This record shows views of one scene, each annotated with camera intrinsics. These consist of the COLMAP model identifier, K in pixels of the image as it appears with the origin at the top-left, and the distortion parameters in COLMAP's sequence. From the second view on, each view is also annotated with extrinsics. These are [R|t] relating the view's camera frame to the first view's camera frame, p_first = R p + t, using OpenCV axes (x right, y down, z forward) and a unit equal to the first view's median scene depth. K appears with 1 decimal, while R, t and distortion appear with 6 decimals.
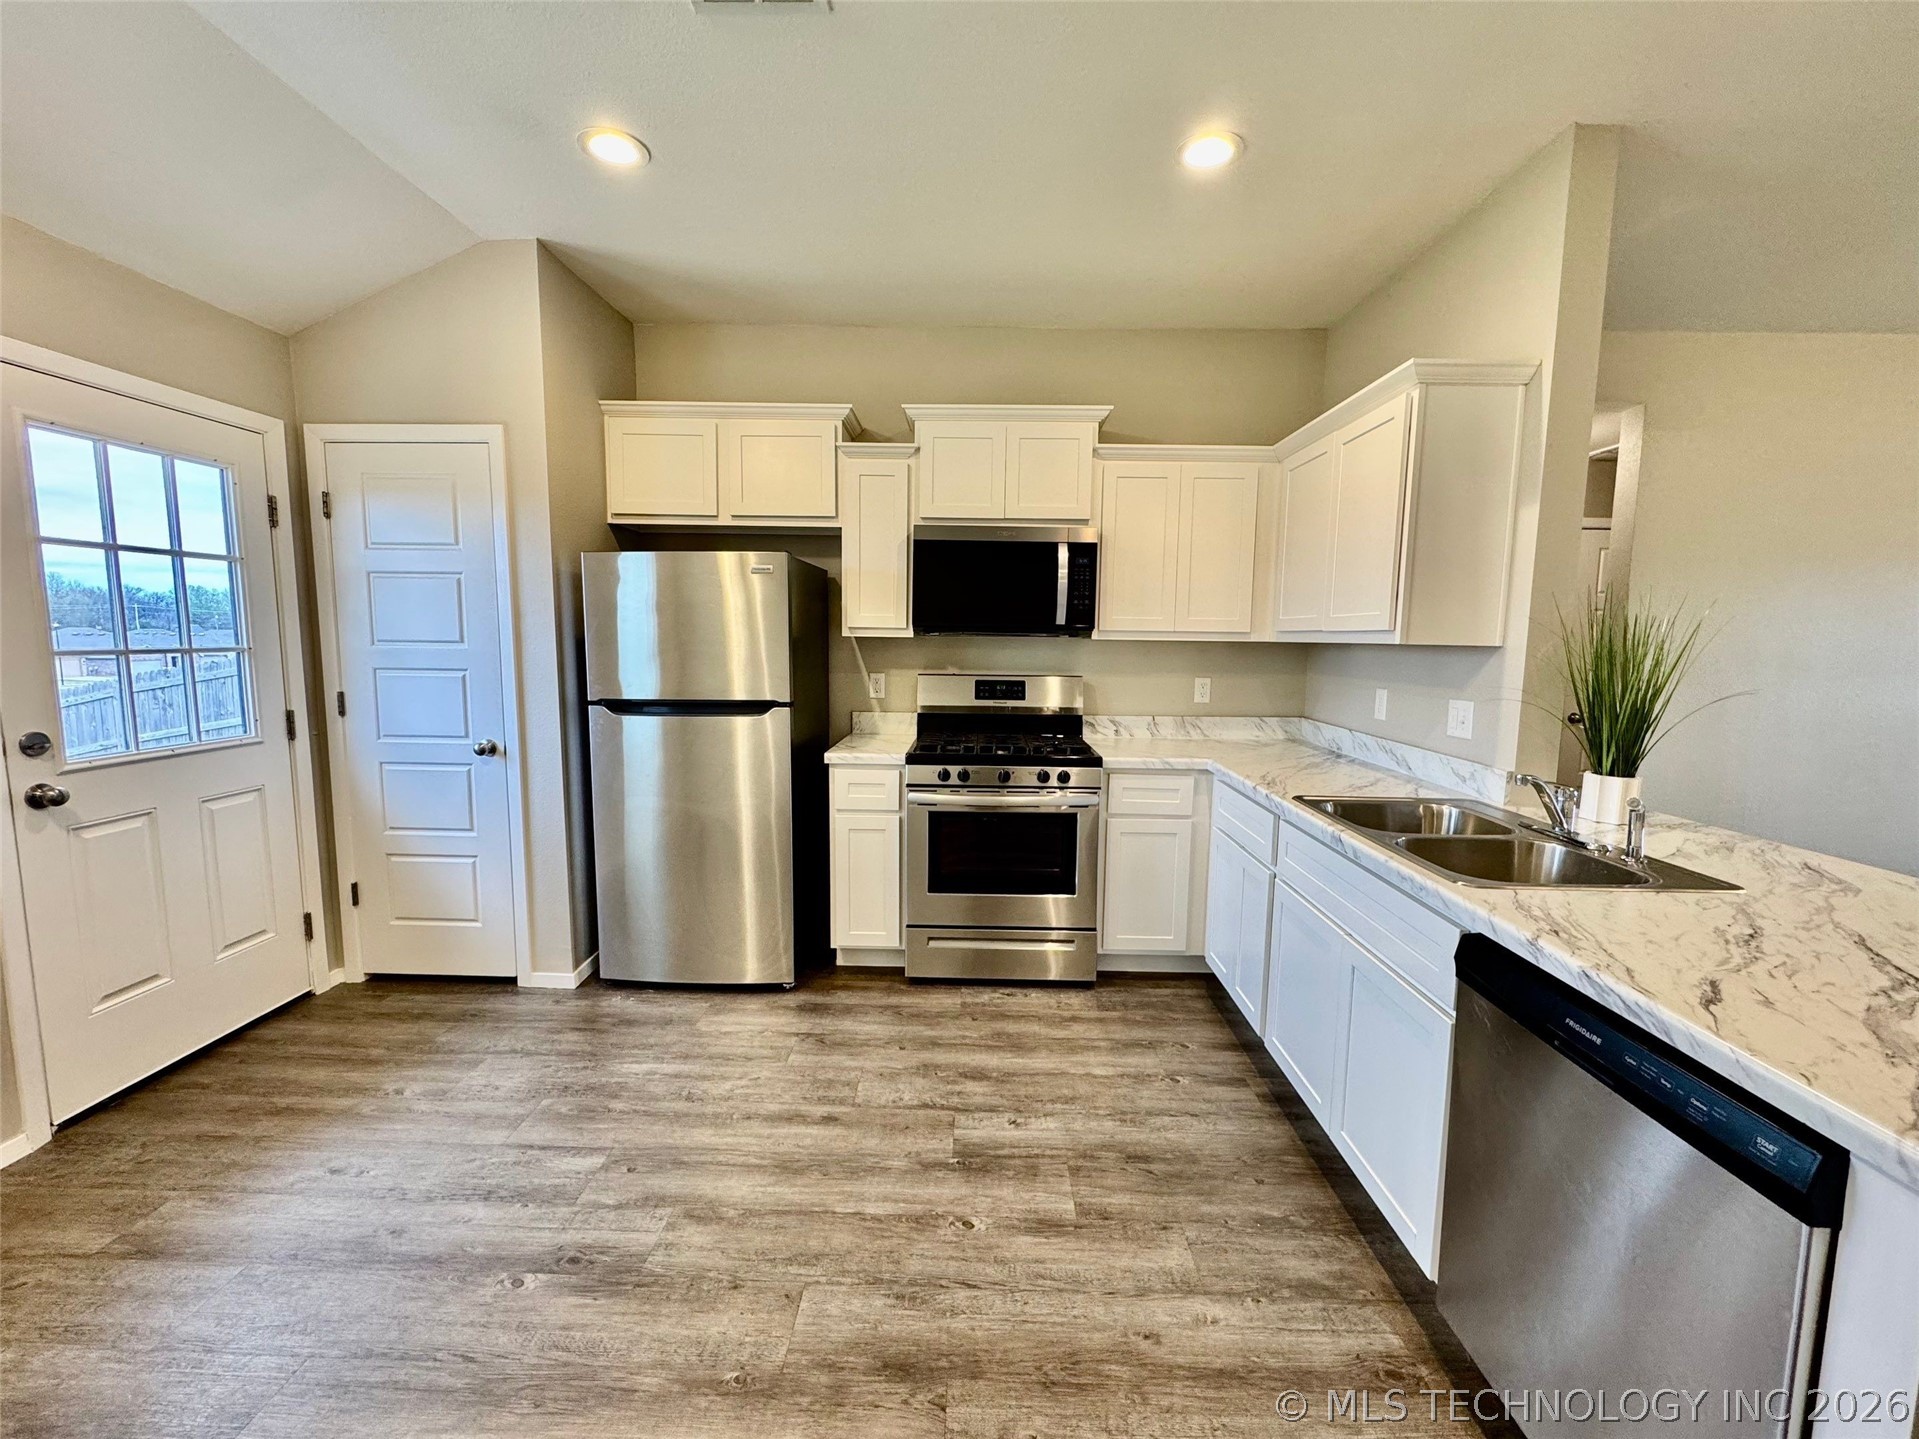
lens RADIAL K [[764.8, 0, 960.5], [0, 764.8, 716.3], [0, 0, 1]] dist [-0.002132, 0.000355]
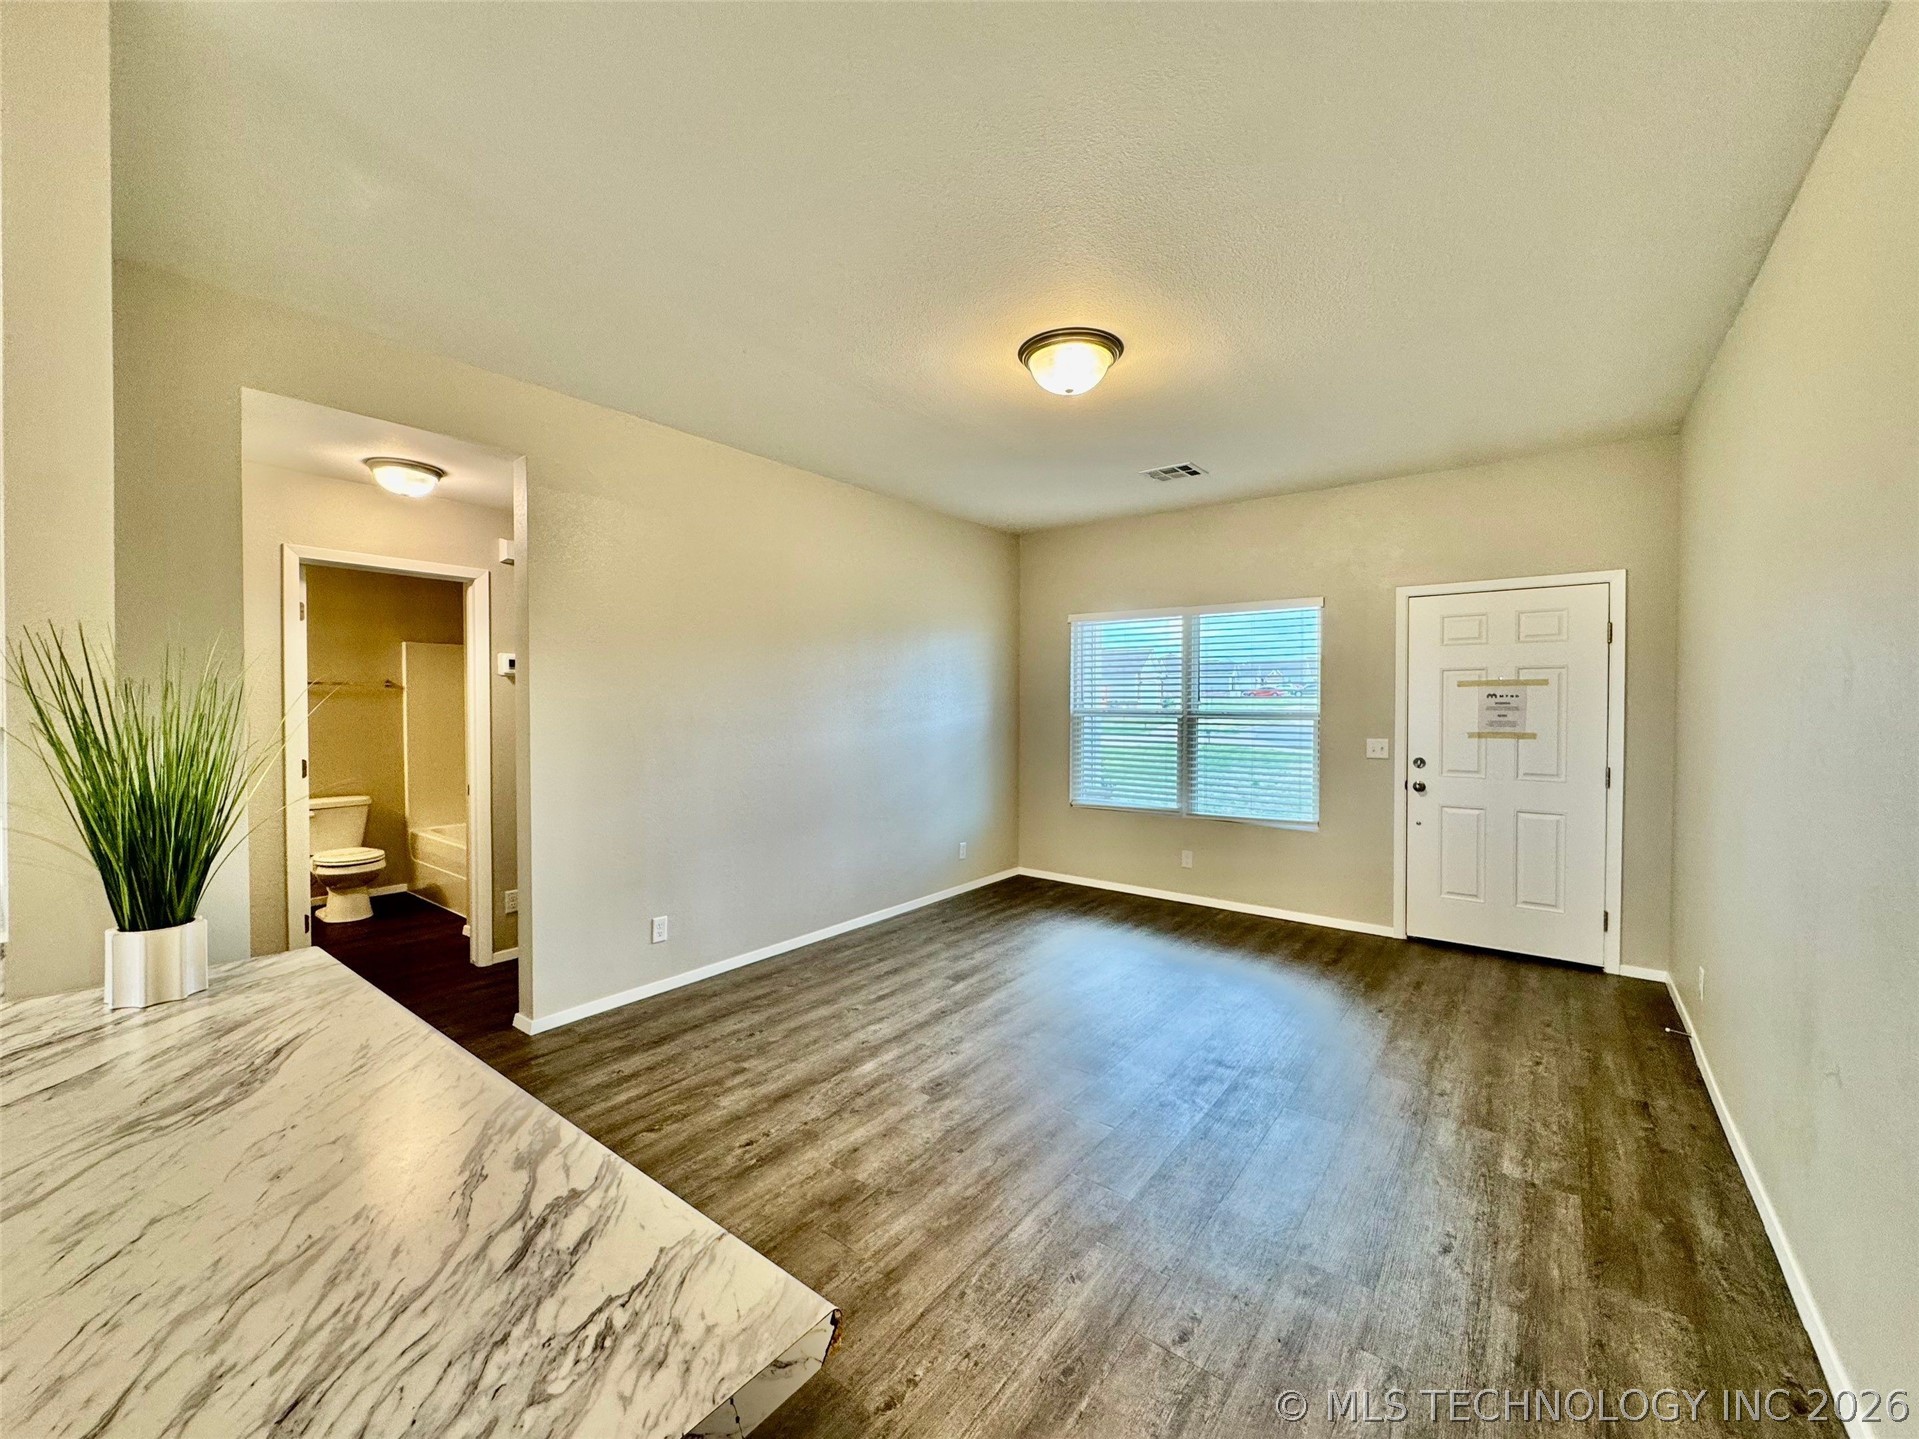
lens RADIAL K [[764.8, 0, 961.4], [0, 764.8, 716.7], [0, 0, 1]] dist [-0.002132, 0.000355]
pose [[0.593253, -0.027738, 0.804538, 0.643059], [0.090053, 0.995420, -0.032084, -0.013651], [-0.799963, 0.091485, 0.593034, 0.054581]]
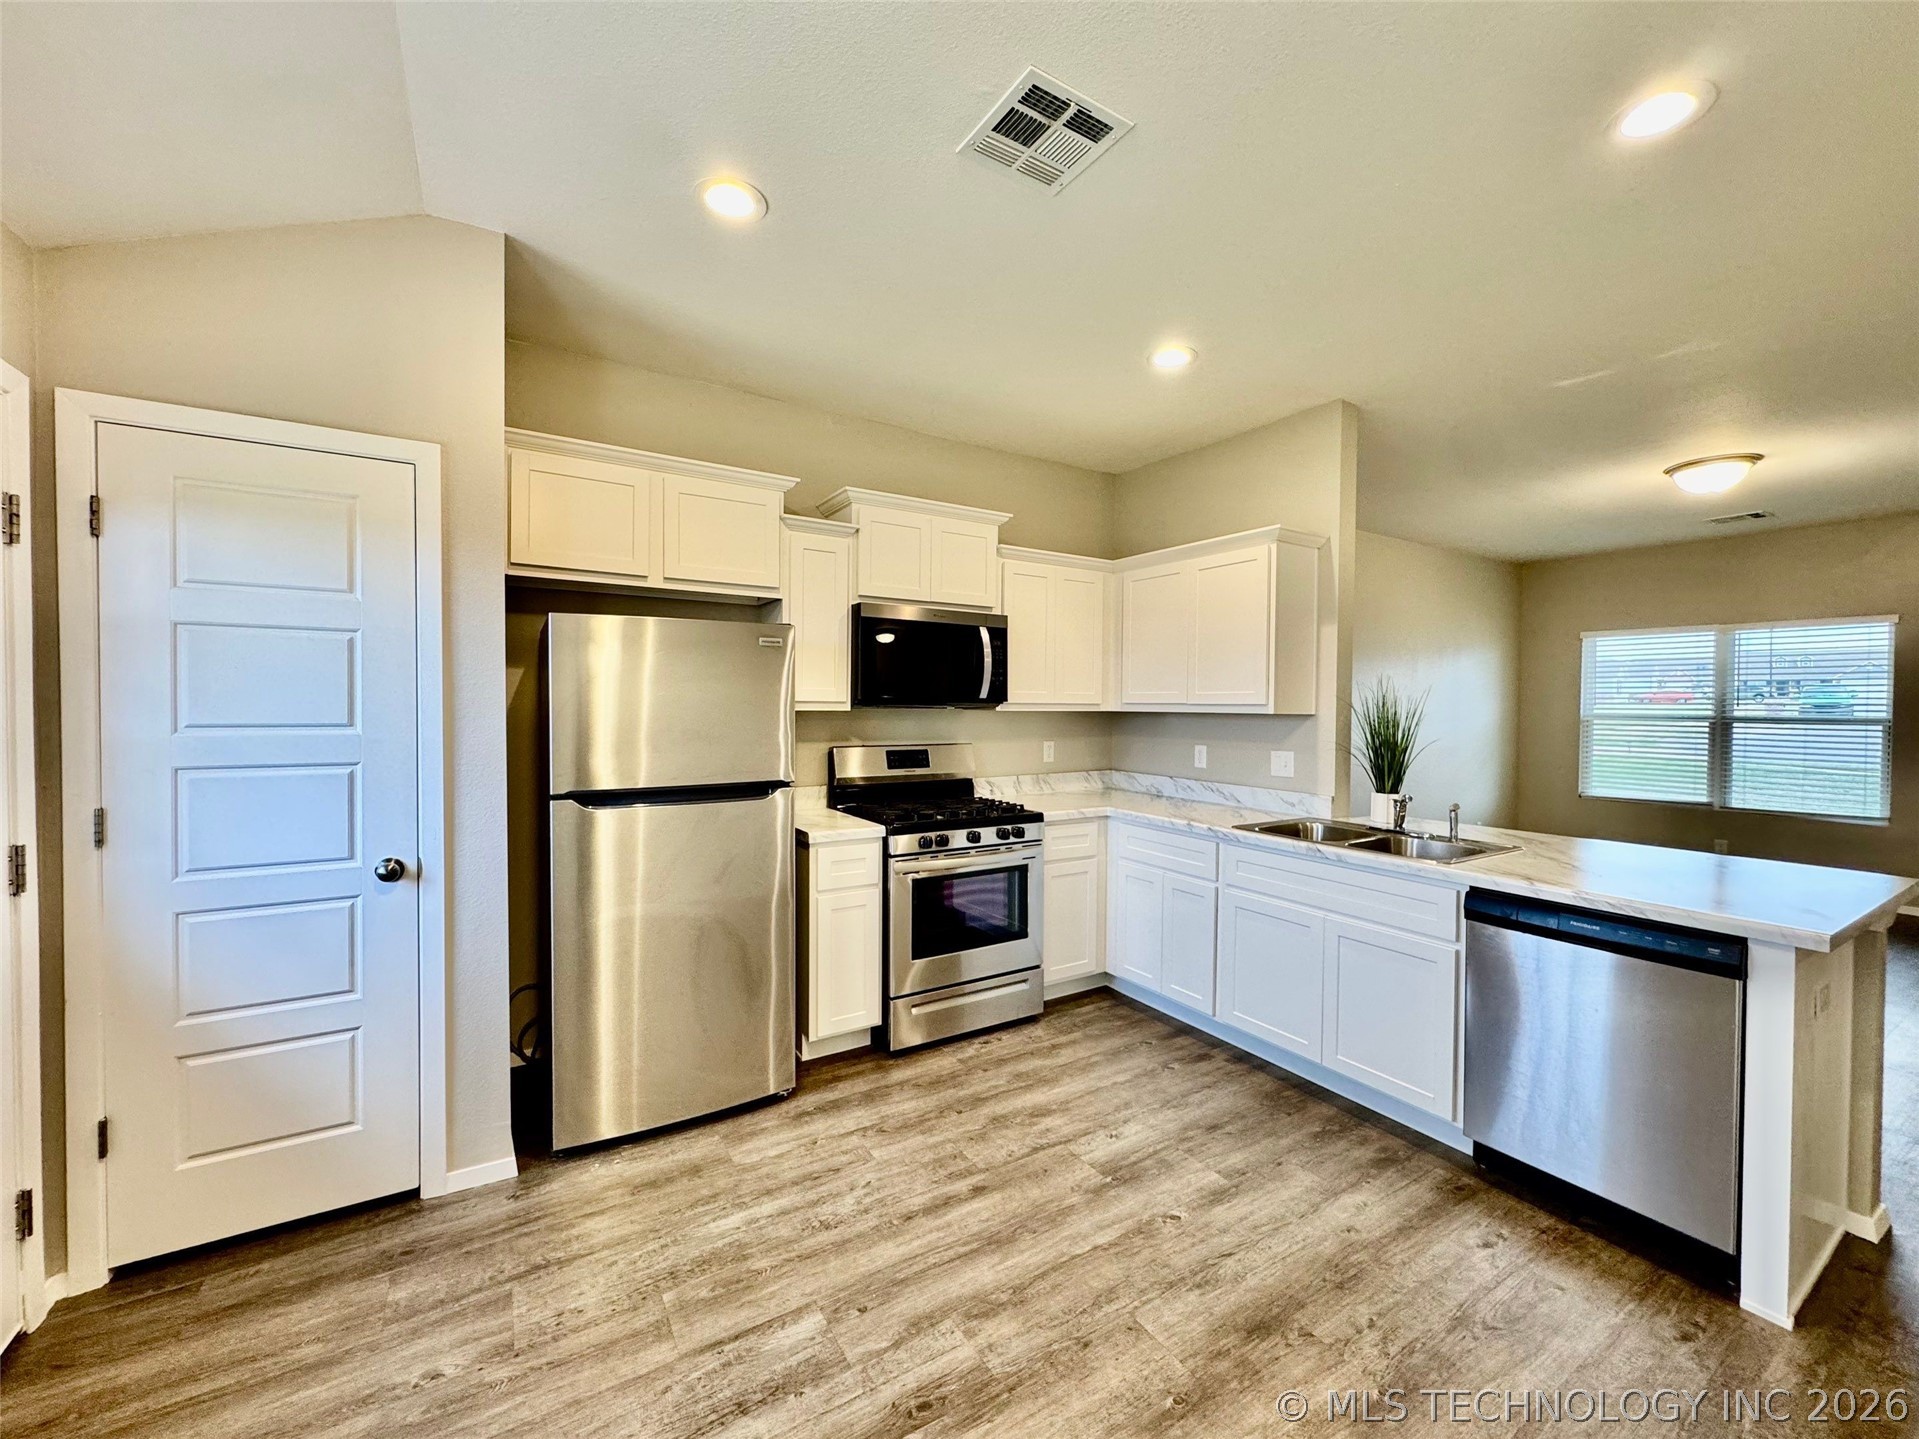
lens RADIAL K [[764.8, 0, 960.0], [0, 764.8, 716.2], [0, 0, 1]] dist [-0.002132, 0.000355]
pose [[0.838737, -0.014893, 0.544333, -0.678258], [0.060029, 0.996062, -0.065243, -0.029505], [-0.541218, 0.087398, 0.836328, 0.105357]]
